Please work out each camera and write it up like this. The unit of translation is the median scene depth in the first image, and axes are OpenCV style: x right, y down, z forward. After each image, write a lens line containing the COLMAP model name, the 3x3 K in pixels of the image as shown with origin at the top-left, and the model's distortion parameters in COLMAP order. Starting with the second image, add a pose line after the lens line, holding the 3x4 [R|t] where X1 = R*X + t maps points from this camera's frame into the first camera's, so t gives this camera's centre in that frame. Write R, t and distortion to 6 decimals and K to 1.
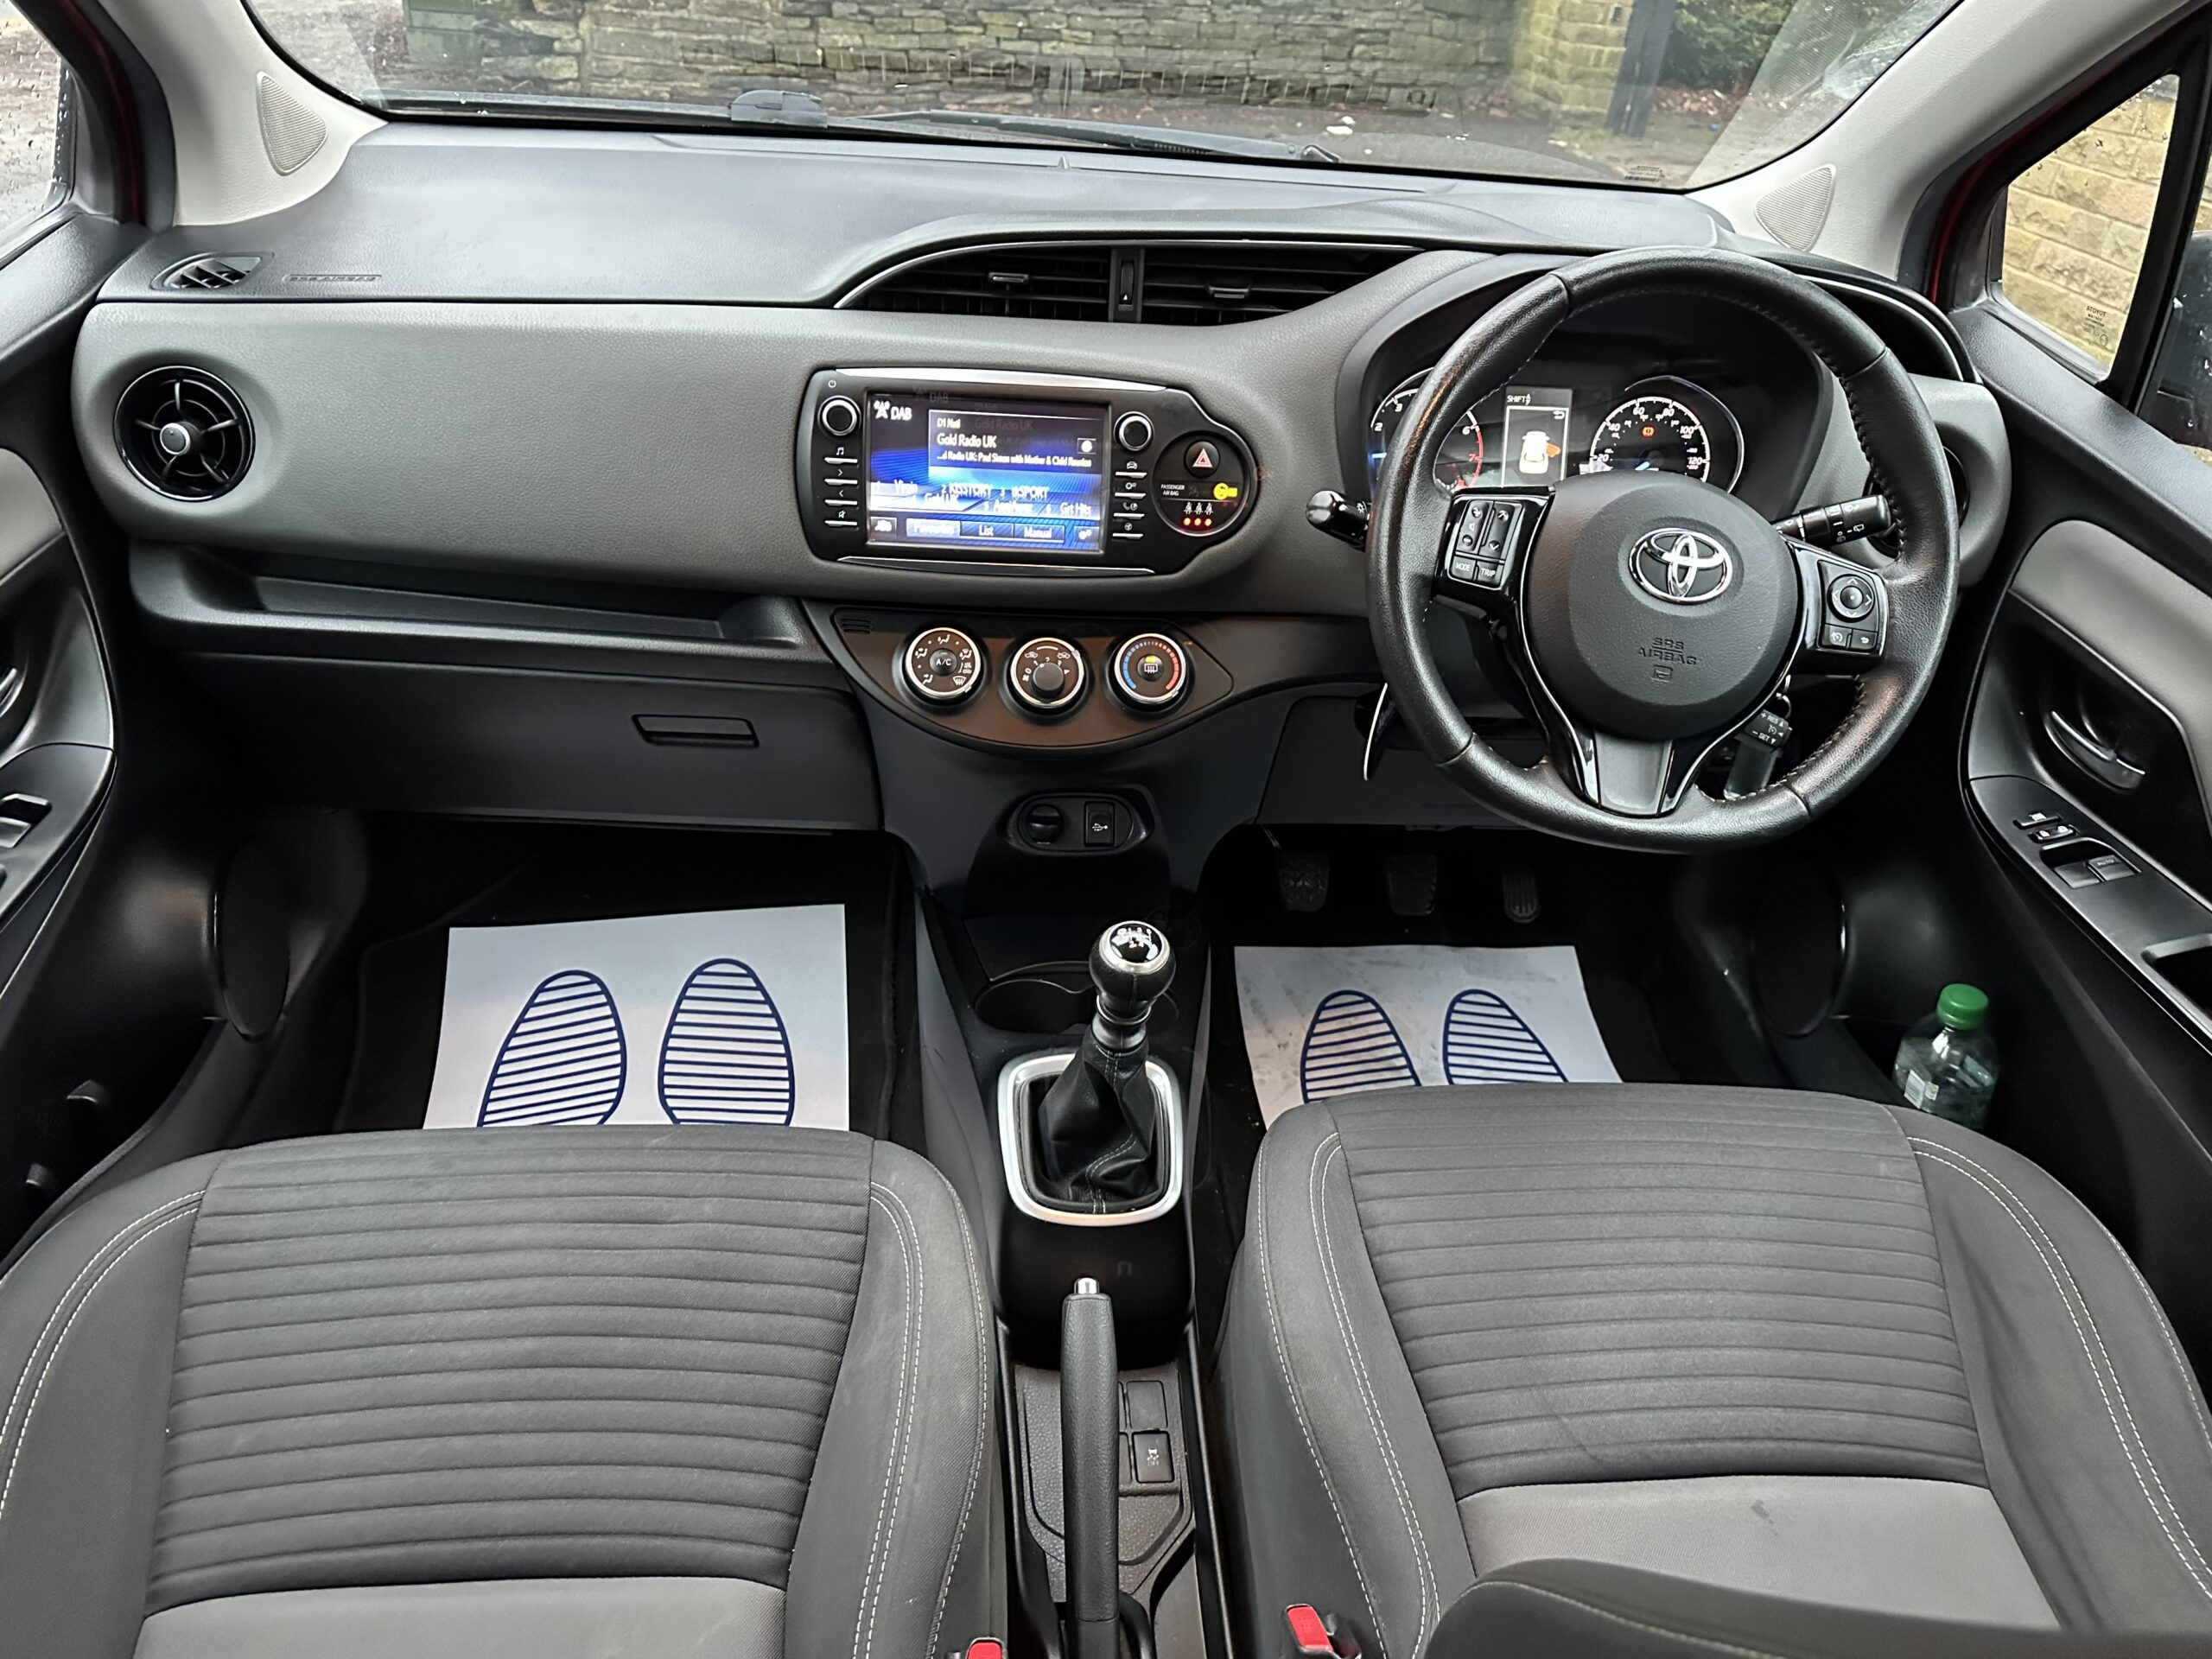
lens RADIAL K [[1525.6, 0, 1106.6], [0, 1525.6, 842.7], [0, 0, 1]] dist [0.062493, -0.004893]
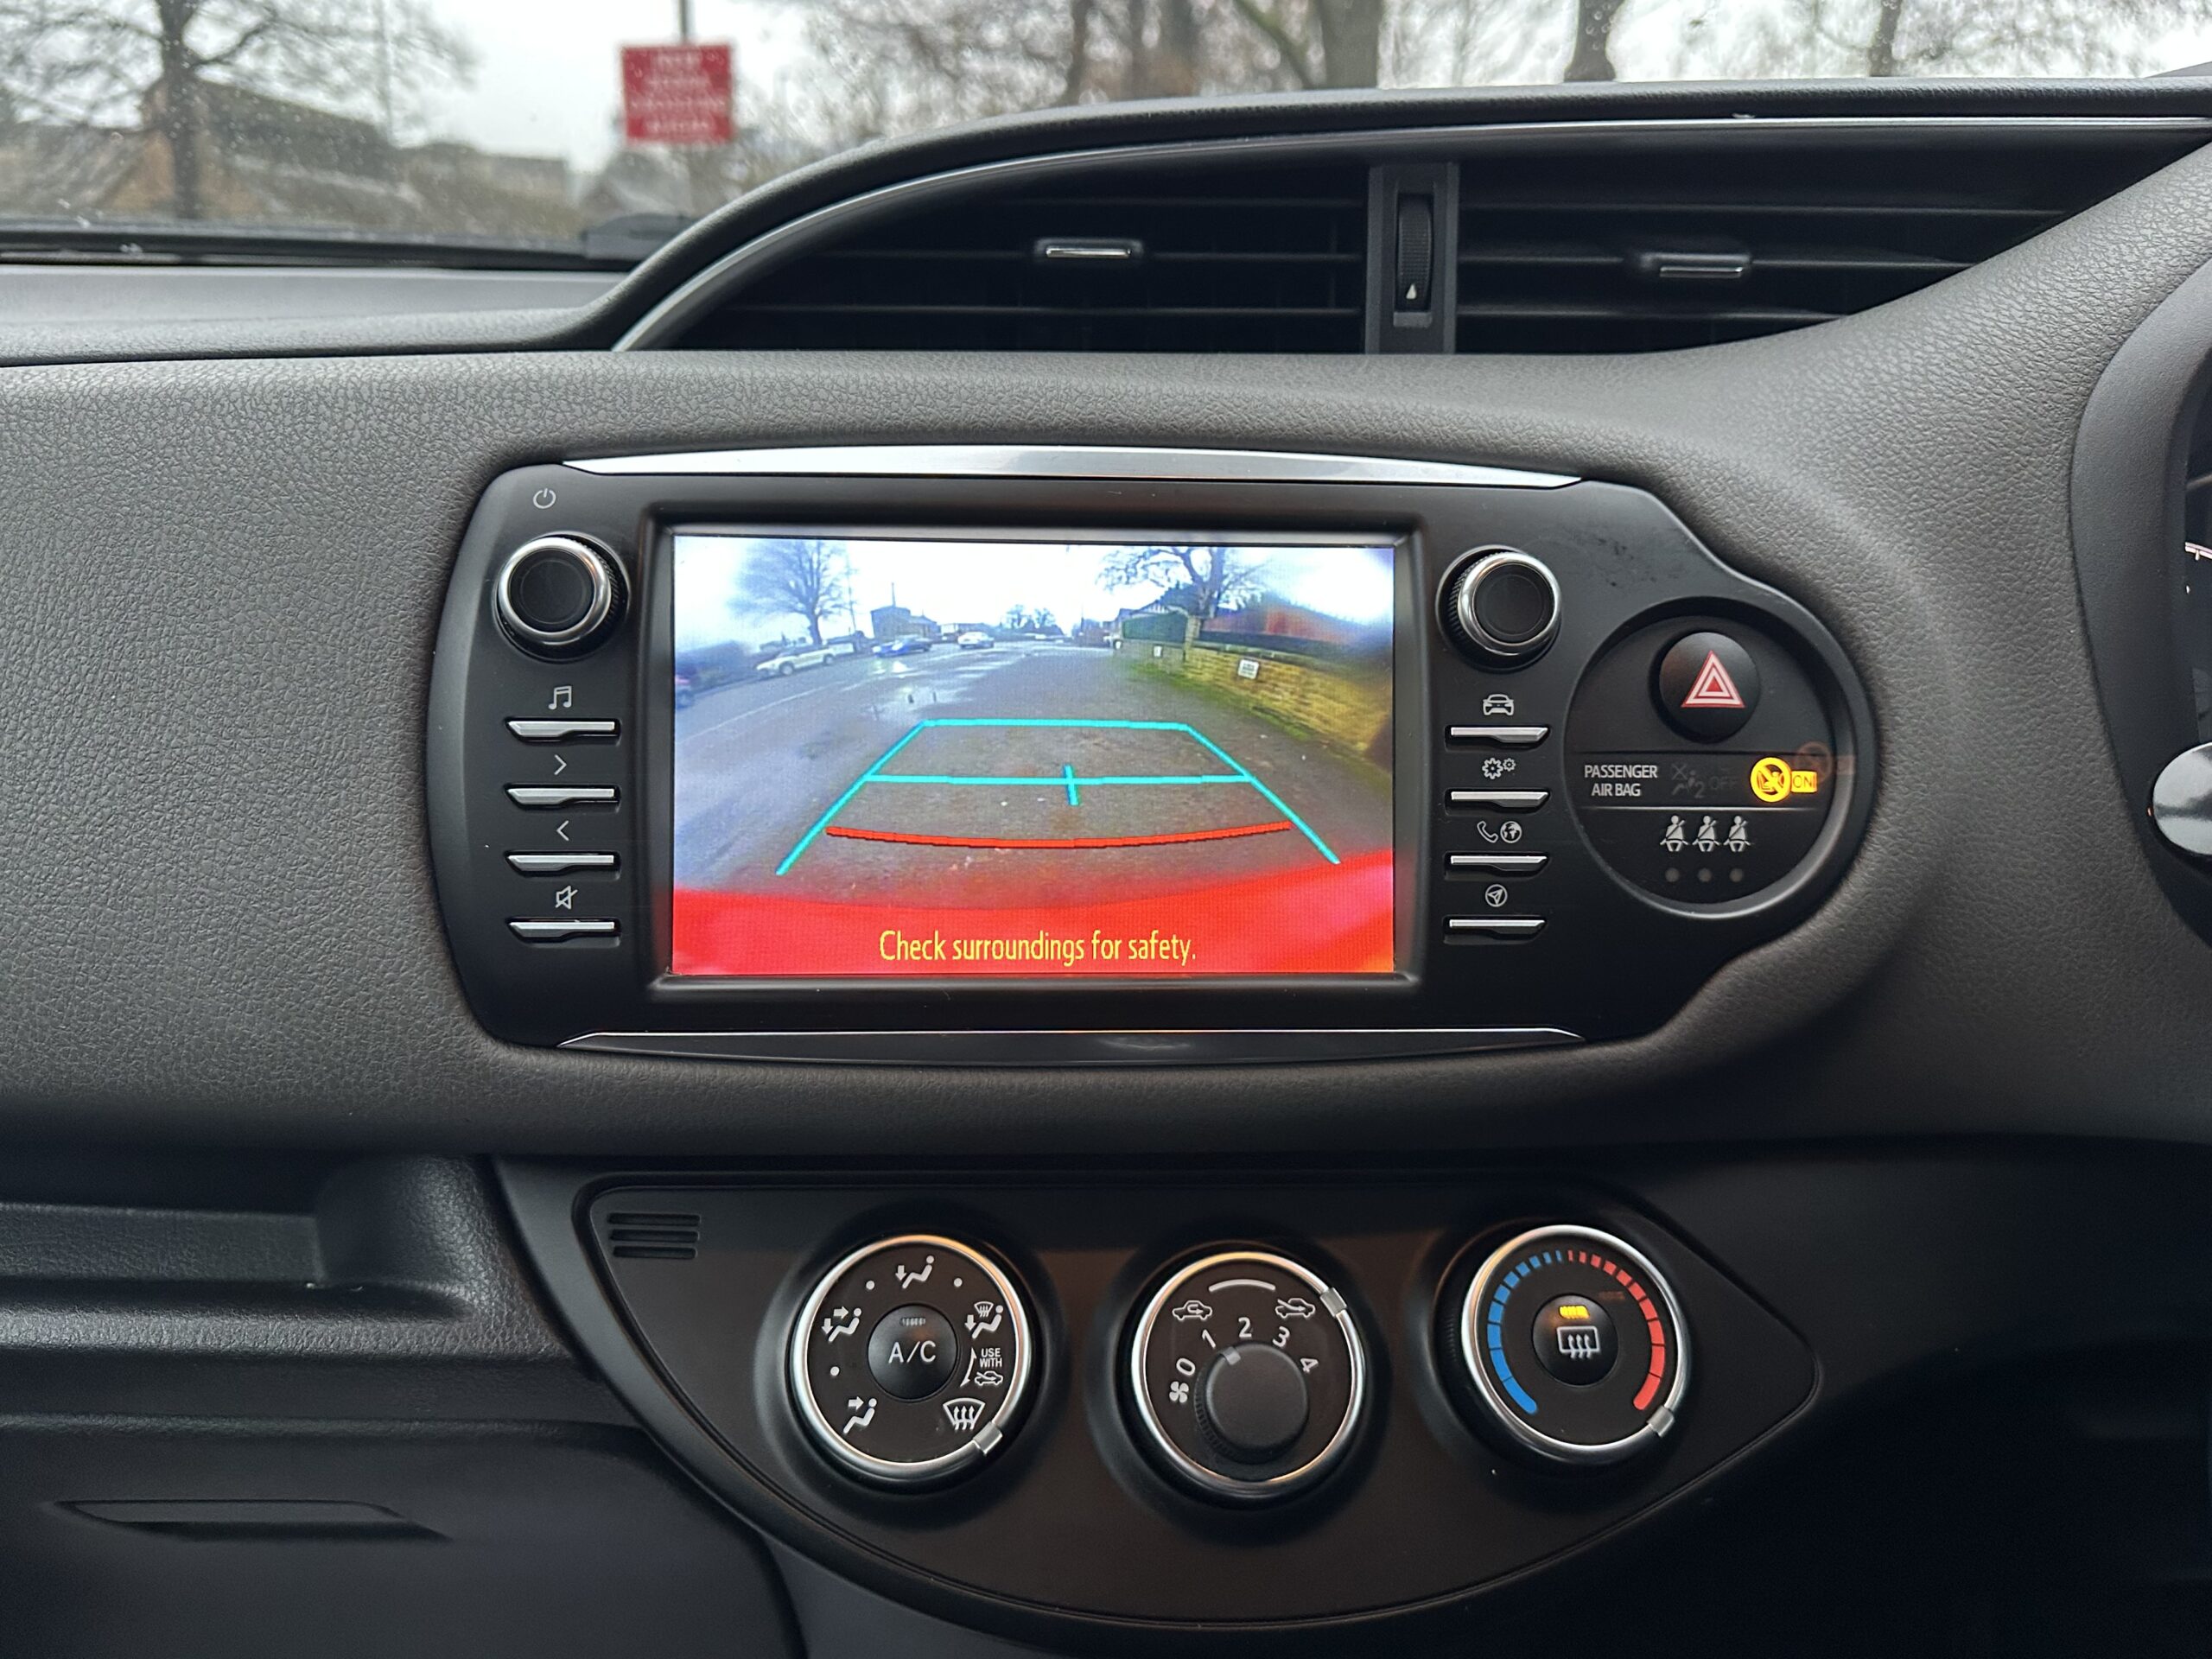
lens RADIAL K [[1525.6, 0, 1108.2], [0, 1525.6, 832.8], [0, 0, 1]] dist [0.062493, -0.004893]
pose [[0.997674, -0.046355, -0.049971, -0.047081], [0.031228, 0.962525, -0.269390, -0.135133], [0.060586, 0.267203, 0.961734, 0.679357]]
